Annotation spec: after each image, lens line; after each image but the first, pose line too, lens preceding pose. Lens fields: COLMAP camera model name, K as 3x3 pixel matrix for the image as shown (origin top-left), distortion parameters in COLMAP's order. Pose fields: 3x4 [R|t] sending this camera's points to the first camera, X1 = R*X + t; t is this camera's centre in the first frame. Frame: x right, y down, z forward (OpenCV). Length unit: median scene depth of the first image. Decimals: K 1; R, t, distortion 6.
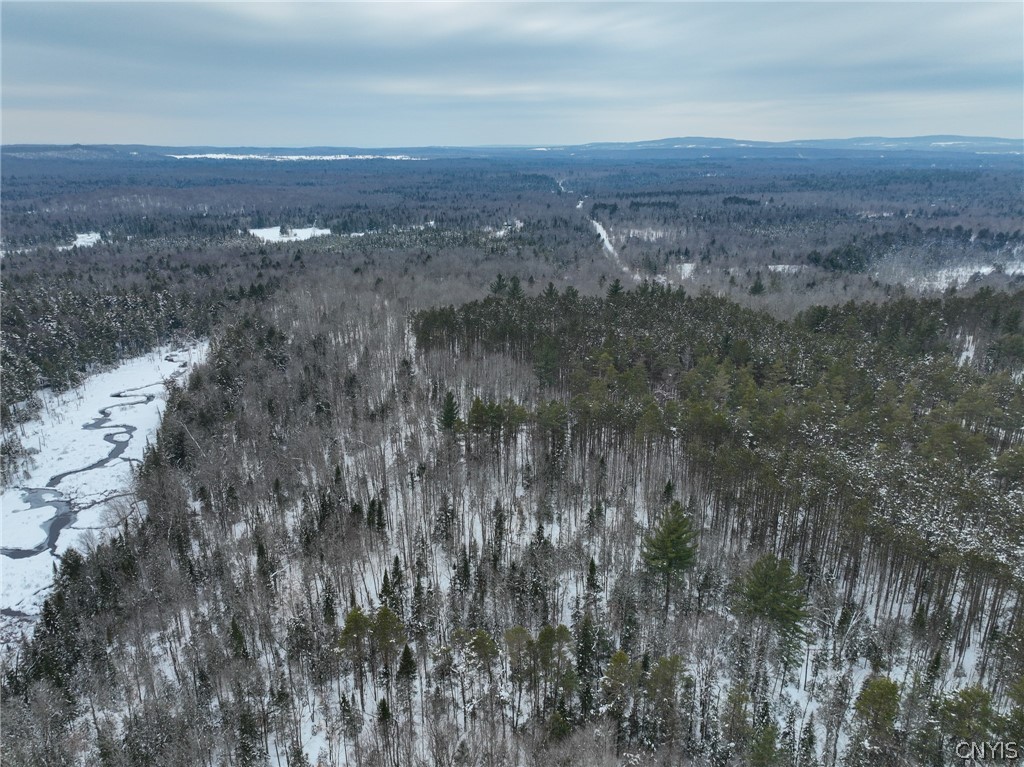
lens RADIAL K [[719.9, 0, 512.0], [0, 719.9, 383.5], [0, 0, 1]] dist [-0.004559, 0.022209]
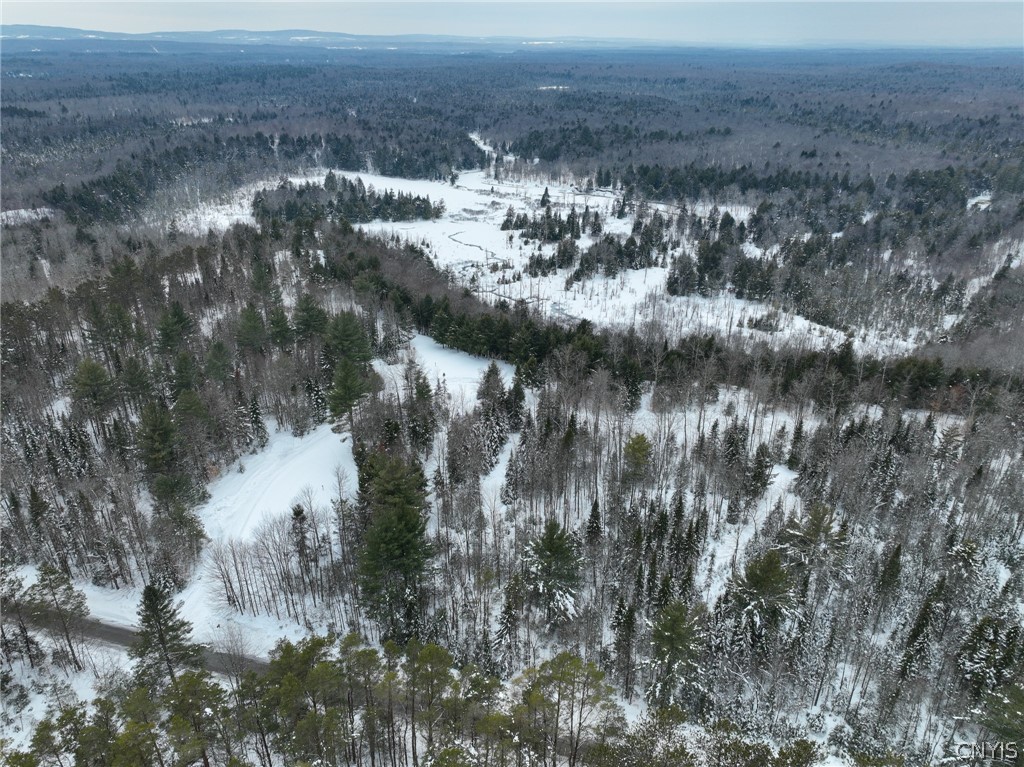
lens RADIAL K [[719.9, 0, 512.0], [0, 719.9, 383.5], [0, 0, 1]] dist [-0.004559, 0.022209]
pose [[0.720548, -0.294864, 0.627588, 0.156242], [0.213016, 0.955443, 0.204334, -0.027203], [-0.659875, -0.013546, 0.751253, 0.080191]]
